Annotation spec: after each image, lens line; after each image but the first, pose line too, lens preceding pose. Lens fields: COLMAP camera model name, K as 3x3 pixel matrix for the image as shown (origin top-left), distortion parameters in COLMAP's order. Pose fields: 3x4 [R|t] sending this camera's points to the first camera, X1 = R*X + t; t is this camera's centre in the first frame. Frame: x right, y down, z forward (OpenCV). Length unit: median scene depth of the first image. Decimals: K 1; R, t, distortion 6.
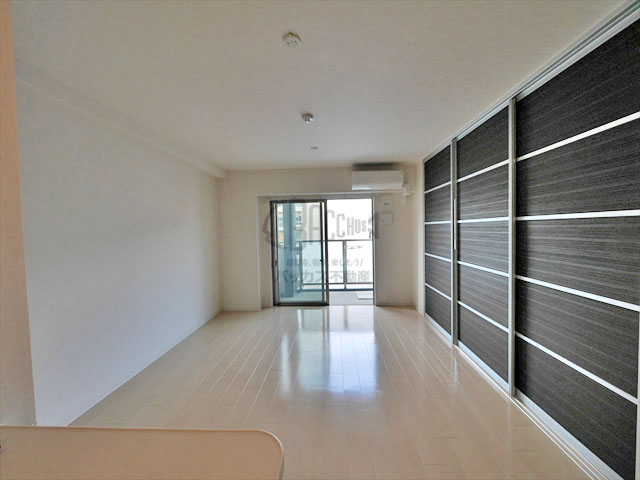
lens RADIAL K [[268.3, 0, 319.1], [0, 268.3, 240.0], [0, 0, 1]] dist [0.000952, 0.000211]
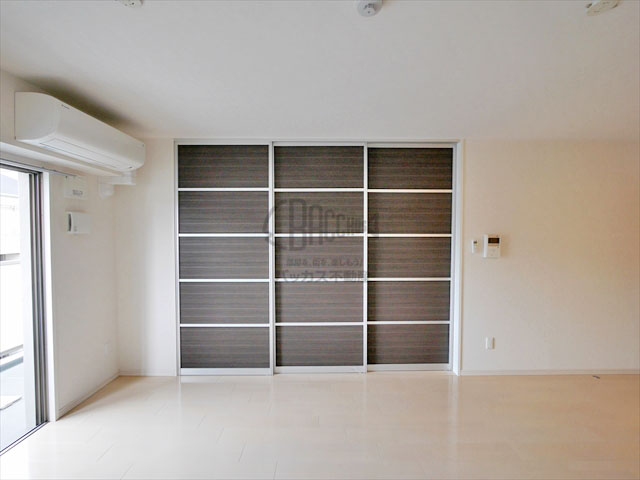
lens RADIAL K [[268.3, 0, 319.0], [0, 268.3, 238.8], [0, 0, 1]] dist [0.000952, 0.000211]
pose [[-0.057542, -0.002469, 0.998340, -0.434446], [0.042131, 0.999100, 0.004899, -0.059399], [-0.997454, 0.042343, -0.057386, 1.007232]]
